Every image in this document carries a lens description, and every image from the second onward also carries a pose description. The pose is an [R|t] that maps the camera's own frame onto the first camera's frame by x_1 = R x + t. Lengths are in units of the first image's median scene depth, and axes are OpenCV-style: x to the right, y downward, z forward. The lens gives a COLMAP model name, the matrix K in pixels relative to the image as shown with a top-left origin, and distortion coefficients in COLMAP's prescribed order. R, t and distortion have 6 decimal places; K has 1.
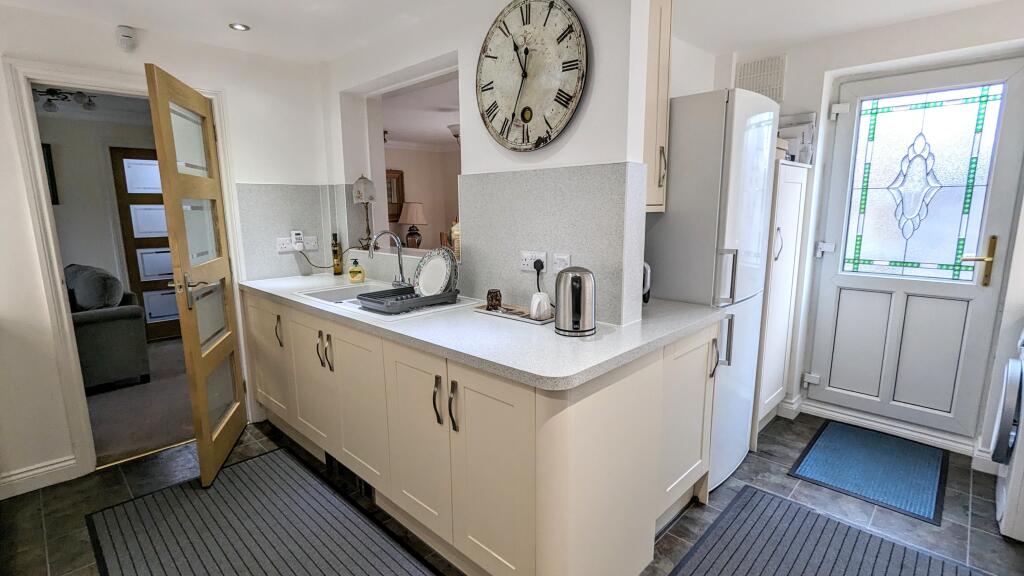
lens RADIAL K [[482.0, 0, 514.2], [0, 482.0, 291.9], [0, 0, 1]] dist [-0.001509, -0.001177]
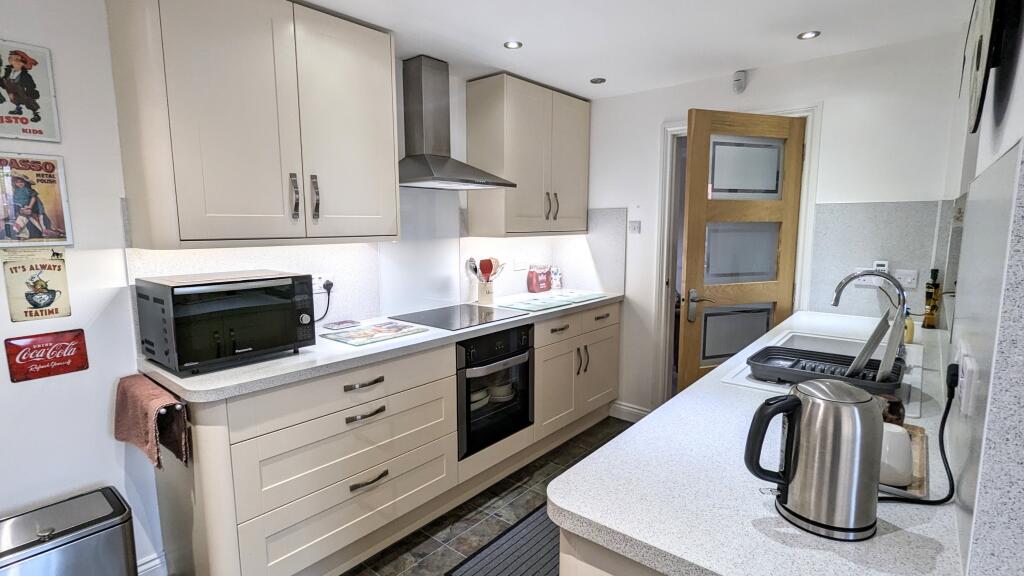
lens RADIAL K [[497.8, 0, 512.0], [0, 497.8, 288.0], [0, 0, 1]] dist [0.001640, -0.000031]
pose [[0.063117, 0.135241, -0.988800, 0.384834], [-0.173945, 0.977102, 0.122537, -0.096855], [0.982731, 0.164263, 0.085196, 0.432451]]
